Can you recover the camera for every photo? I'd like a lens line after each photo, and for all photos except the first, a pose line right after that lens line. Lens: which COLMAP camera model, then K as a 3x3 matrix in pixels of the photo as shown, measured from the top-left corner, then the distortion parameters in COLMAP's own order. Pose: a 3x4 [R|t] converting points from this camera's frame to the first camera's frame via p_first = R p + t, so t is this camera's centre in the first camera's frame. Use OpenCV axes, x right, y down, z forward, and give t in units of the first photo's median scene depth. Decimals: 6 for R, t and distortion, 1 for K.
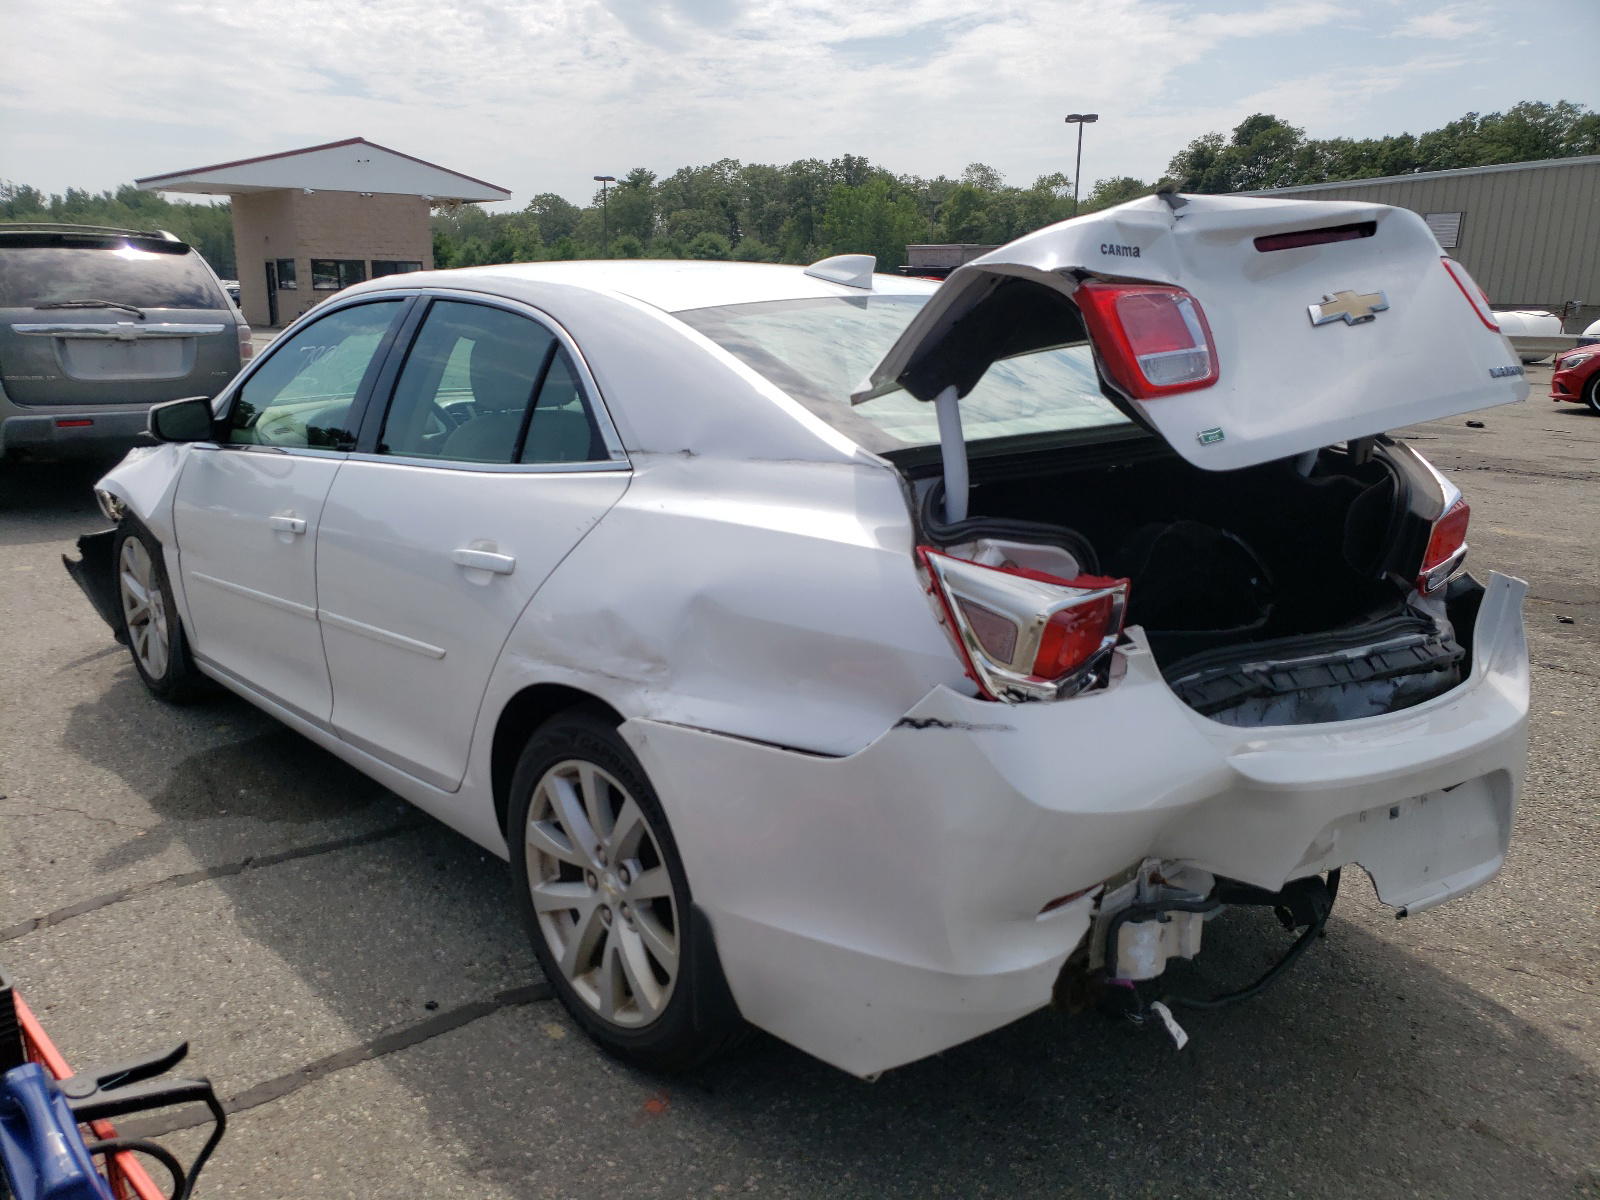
lens RADIAL K [[1207.3, 0, 799.6], [0, 1207.3, 599.4], [0, 0, 1]] dist [0.001489, -0.000915]
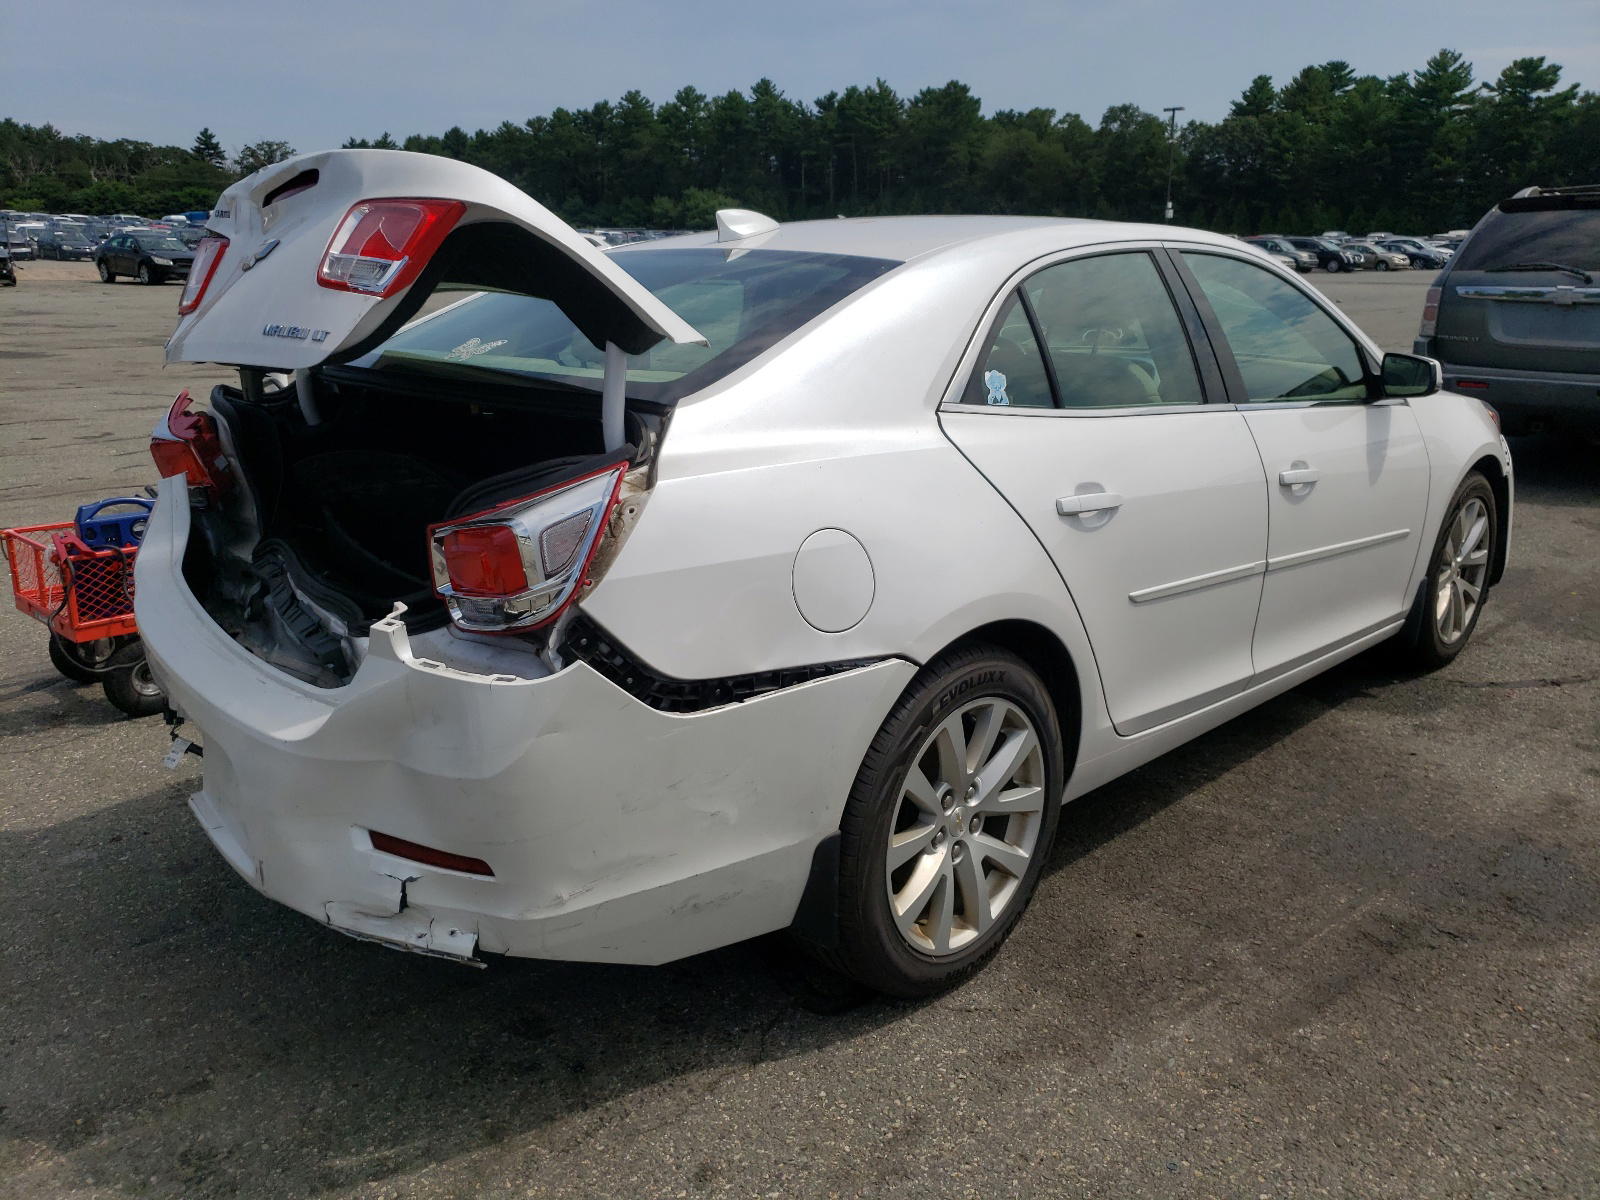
lens RADIAL K [[1207.3, 0, 799.7], [0, 1207.3, 600.6], [0, 0, 1]] dist [0.001489, -0.000915]
pose [[0.078177, 0.255787, -0.963567, 0.542469], [-0.231199, 0.944827, 0.232054, -0.106349], [0.969760, 0.204635, 0.133002, 0.470283]]
